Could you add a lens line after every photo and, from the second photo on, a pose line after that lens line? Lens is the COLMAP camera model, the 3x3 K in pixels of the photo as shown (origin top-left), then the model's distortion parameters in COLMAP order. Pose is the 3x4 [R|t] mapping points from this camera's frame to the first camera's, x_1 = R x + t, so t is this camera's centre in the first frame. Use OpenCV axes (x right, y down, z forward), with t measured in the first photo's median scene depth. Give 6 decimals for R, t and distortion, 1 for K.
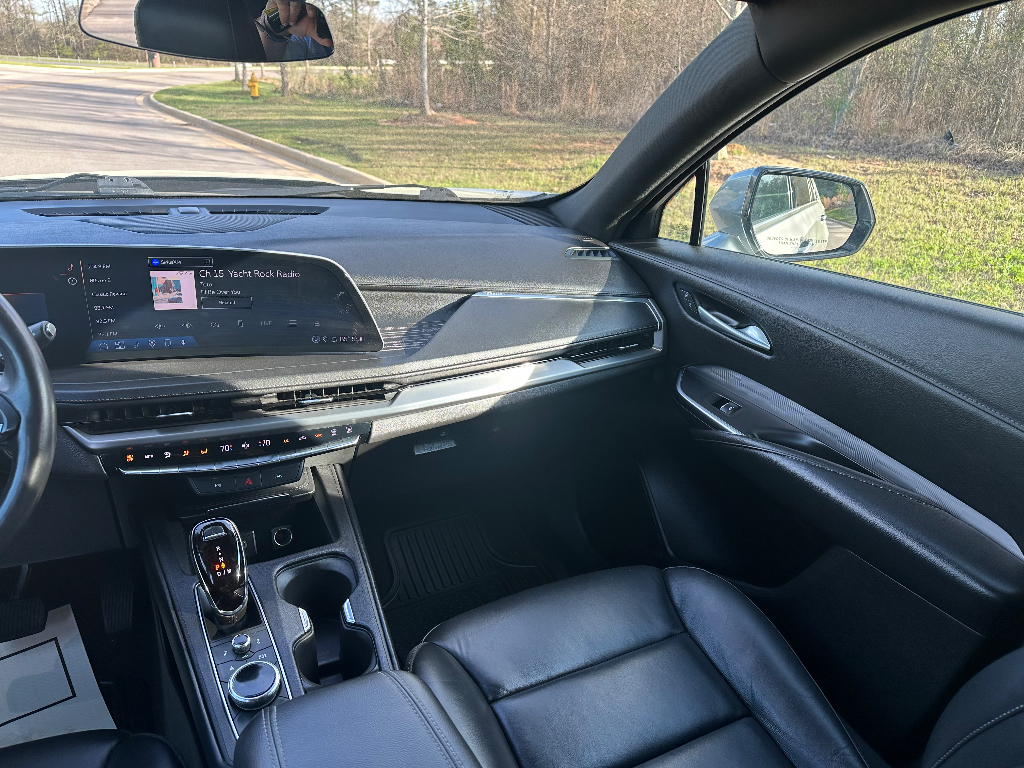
lens RADIAL K [[725.6, 0, 516.9], [0, 725.6, 396.5], [0, 0, 1]] dist [0.033905, -0.046895]
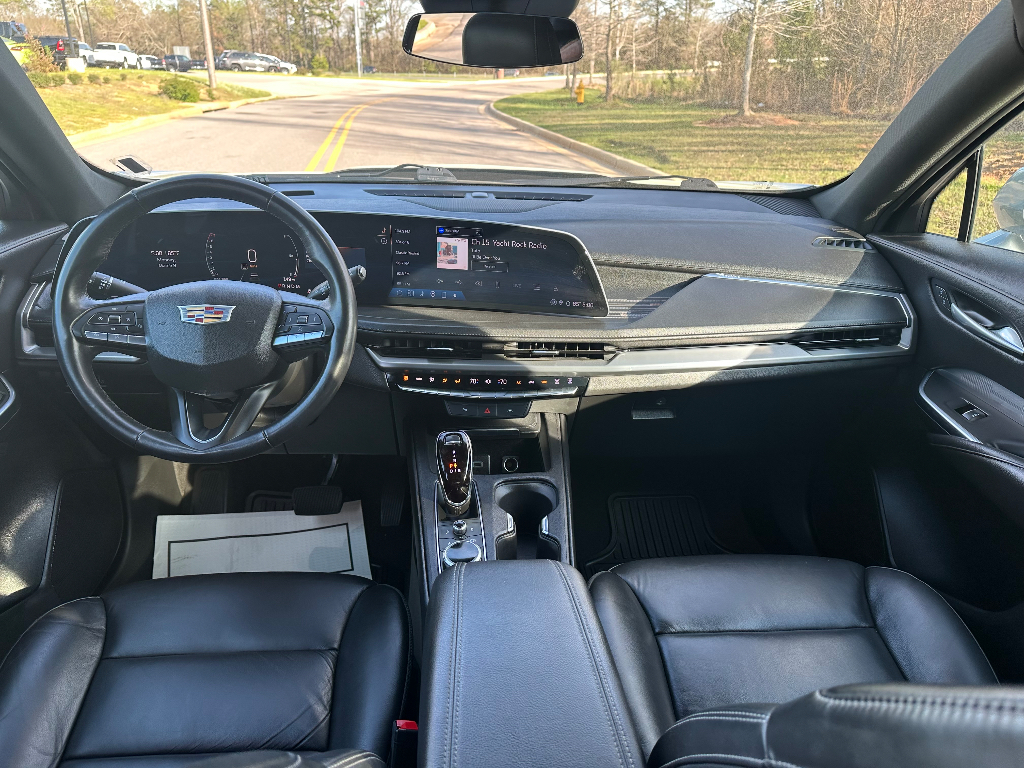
lens RADIAL K [[725.6, 0, 509.4], [0, 725.6, 390.7], [0, 0, 1]] dist [0.033905, -0.046895]
pose [[0.915257, 0.121666, -0.384060, 0.105084], [-0.125721, 0.991958, 0.014636, 0.047064], [0.382752, 0.034889, 0.923192, -0.094494]]
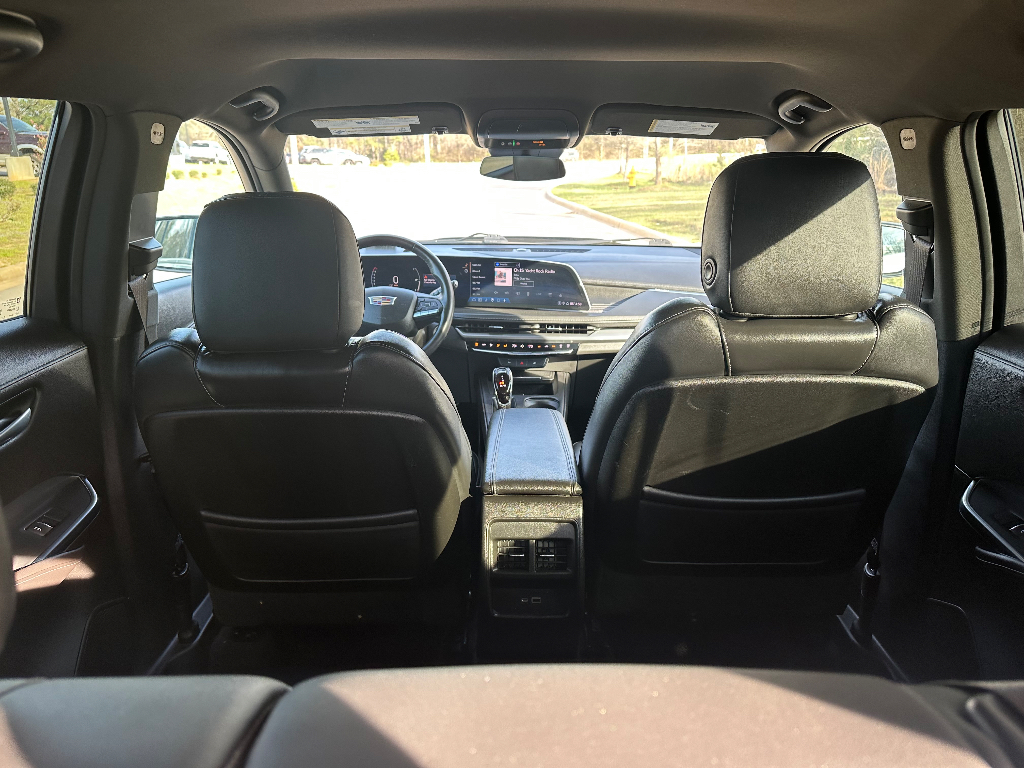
lens RADIAL K [[725.6, 0, 511.1], [0, 725.6, 387.6], [0, 0, 1]] dist [0.033905, -0.046895]
pose [[0.881715, 0.080506, -0.464862, 0.499220], [-0.133566, 0.987617, -0.082300, 0.297310], [0.452480, 0.134656, 0.881550, -0.745443]]
